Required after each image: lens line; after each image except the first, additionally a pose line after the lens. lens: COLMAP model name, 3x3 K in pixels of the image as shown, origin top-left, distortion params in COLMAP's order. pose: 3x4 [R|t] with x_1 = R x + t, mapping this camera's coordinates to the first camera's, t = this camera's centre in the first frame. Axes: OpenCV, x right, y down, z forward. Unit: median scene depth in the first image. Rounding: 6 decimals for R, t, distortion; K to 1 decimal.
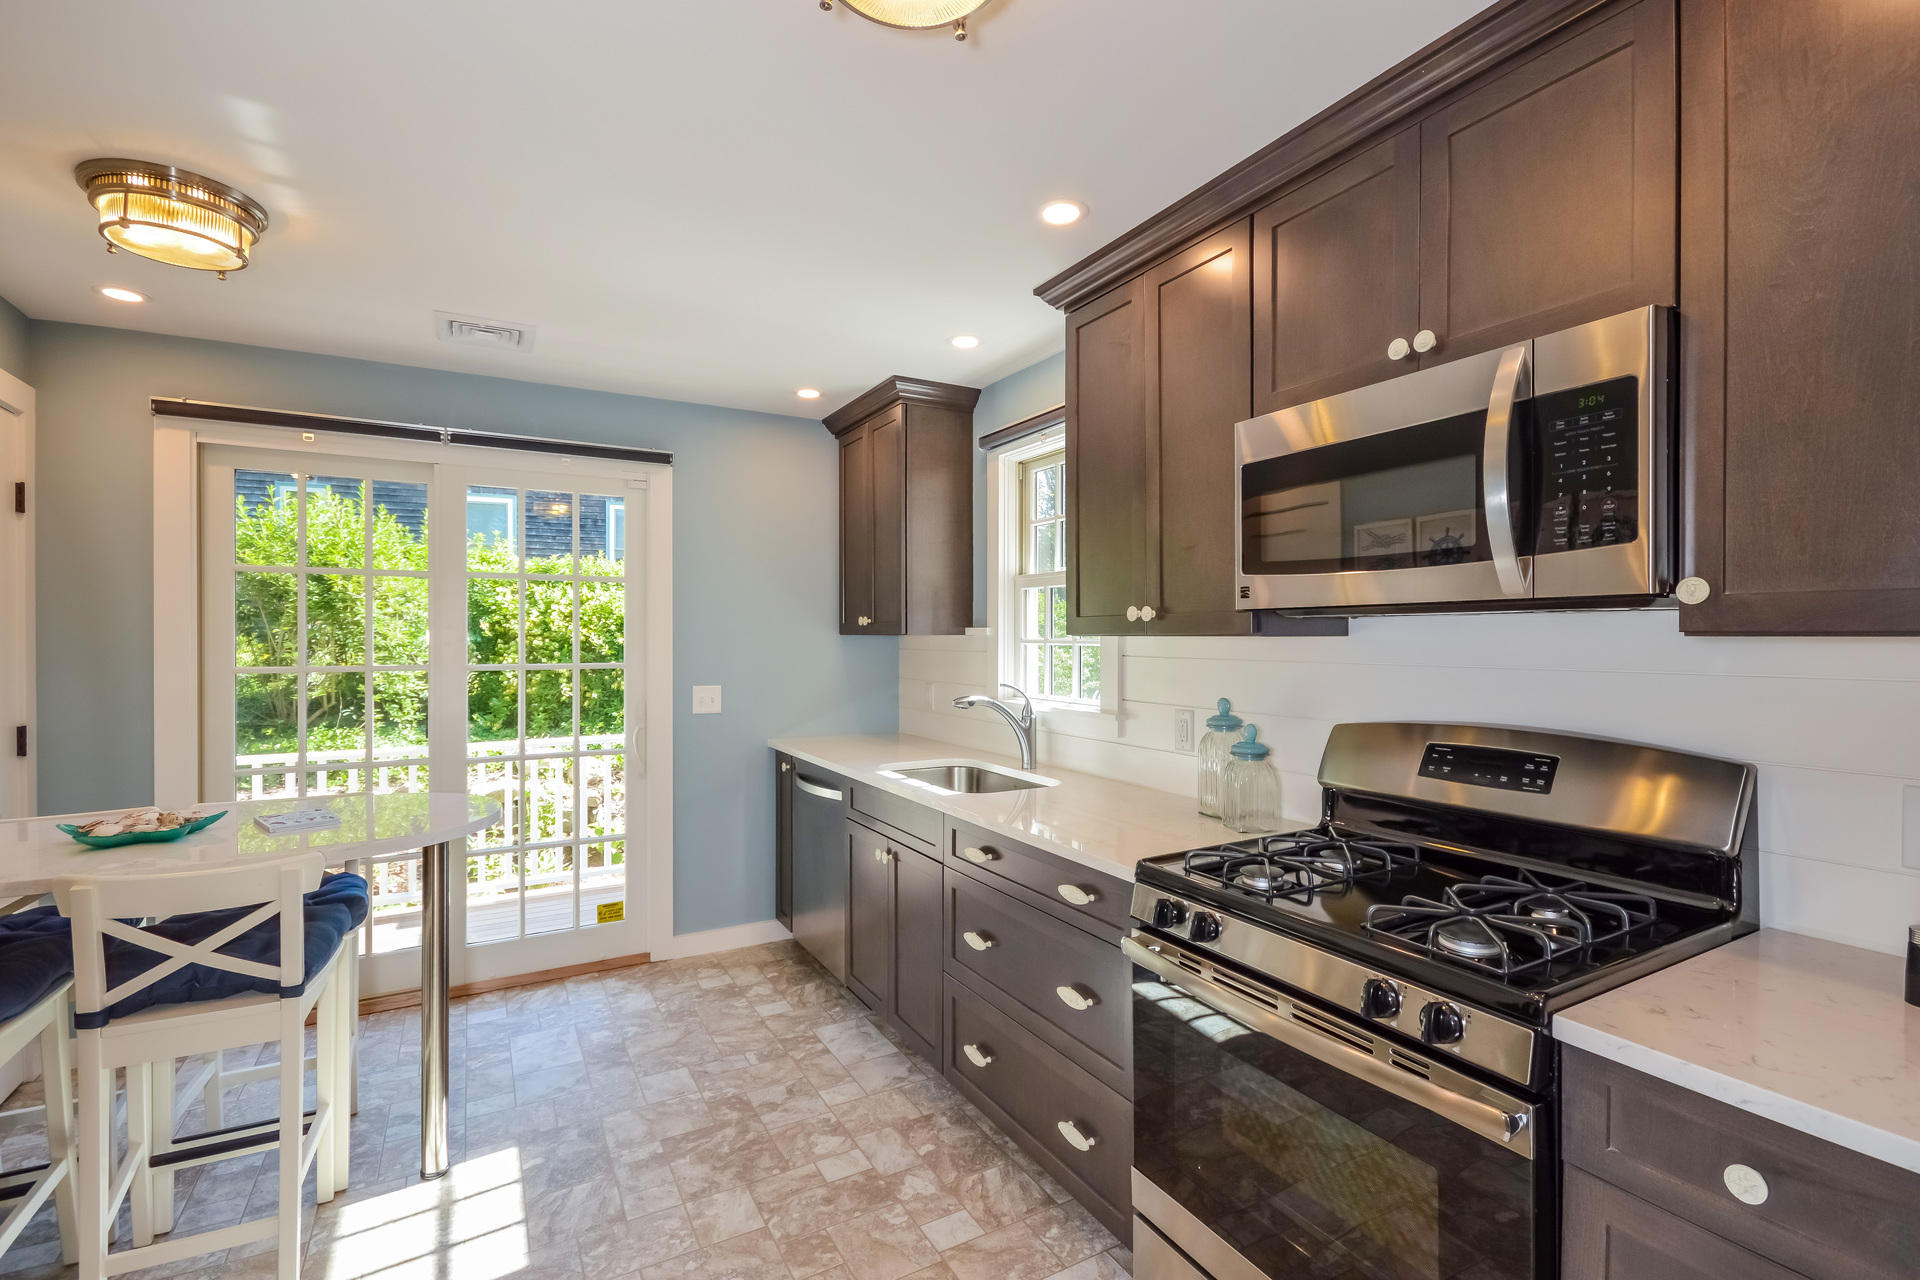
lens RADIAL K [[853.1, 0, 971.5], [0, 853.1, 640.9], [0, 0, 1]] dist [0.005852, -0.001191]
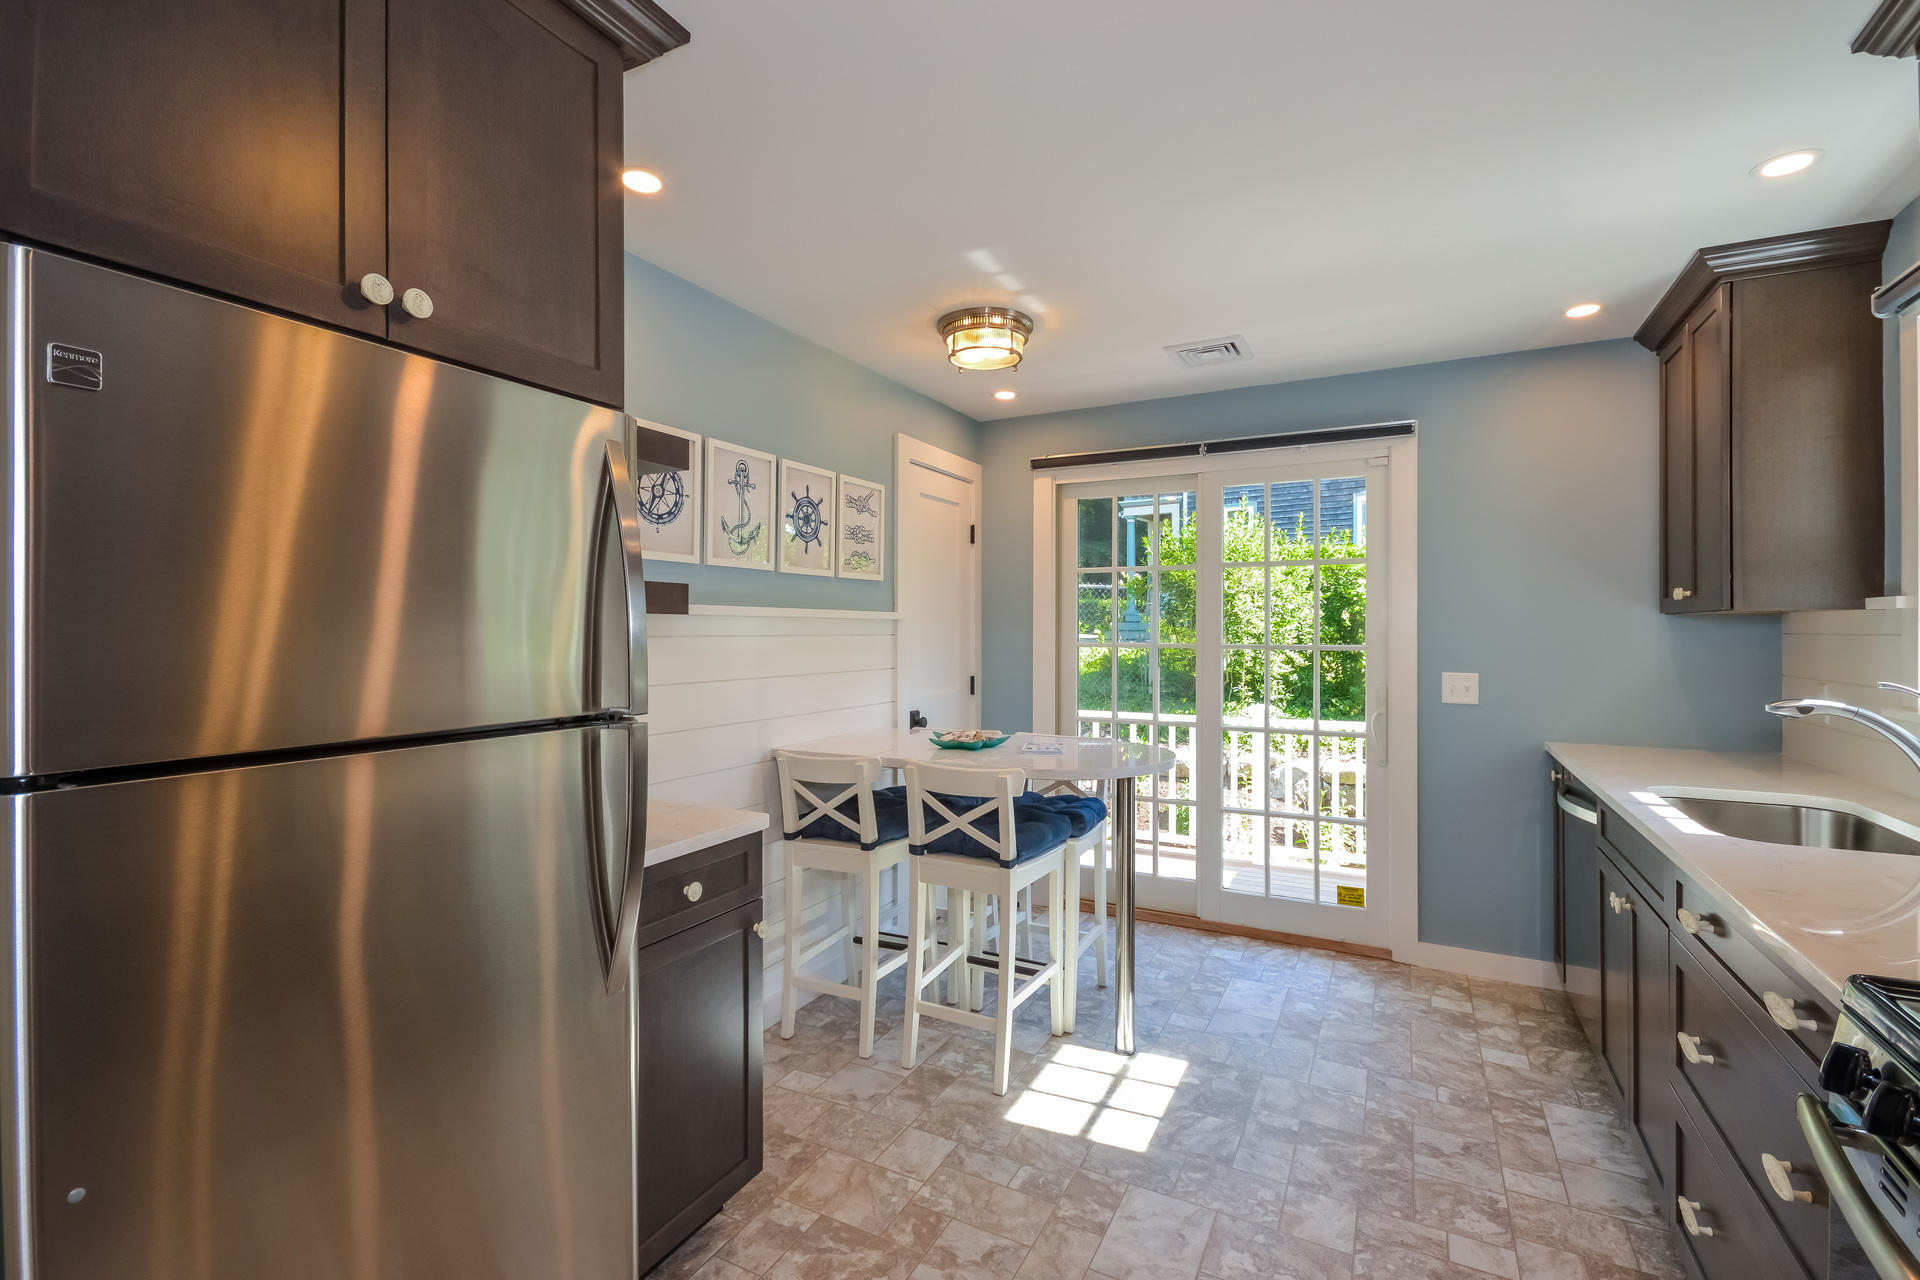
lens RADIAL K [[853.1, 0, 971.5], [0, 853.1, 630.4], [0, 0, 1]] dist [0.005852, -0.001191]
pose [[0.534732, -0.000498, -0.845021, 0.216478], [-0.003953, 0.999987, -0.003091, 0.015956], [0.845012, 0.004994, 0.534723, 0.114161]]
